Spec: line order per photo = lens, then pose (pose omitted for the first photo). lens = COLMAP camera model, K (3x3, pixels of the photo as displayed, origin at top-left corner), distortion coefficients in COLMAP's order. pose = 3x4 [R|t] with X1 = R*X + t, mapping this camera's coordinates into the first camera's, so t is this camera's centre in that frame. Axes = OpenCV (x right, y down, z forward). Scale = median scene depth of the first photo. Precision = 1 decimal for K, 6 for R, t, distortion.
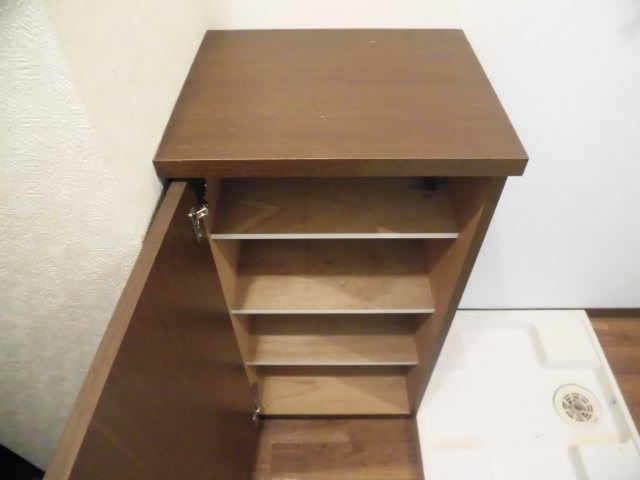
lens RADIAL K [[467.8, 0, 320.0], [0, 467.8, 240.0], [0, 0, 1]] dist [-0.005902, -0.067472]
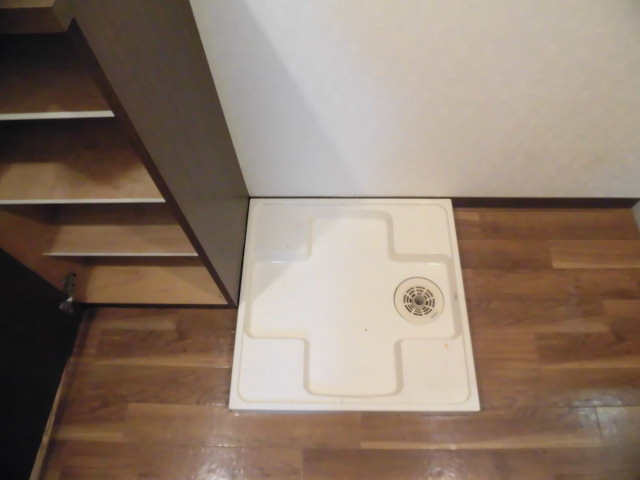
lens RADIAL K [[467.8, 0, 320.0], [0, 467.8, 240.0], [0, 0, 1]] dist [-0.005902, -0.067472]
pose [[0.998435, 0.002210, -0.055875, 0.419181], [0.011038, 0.971769, 0.235677, 0.012154], [0.054819, -0.235925, 0.970224, 0.086613]]
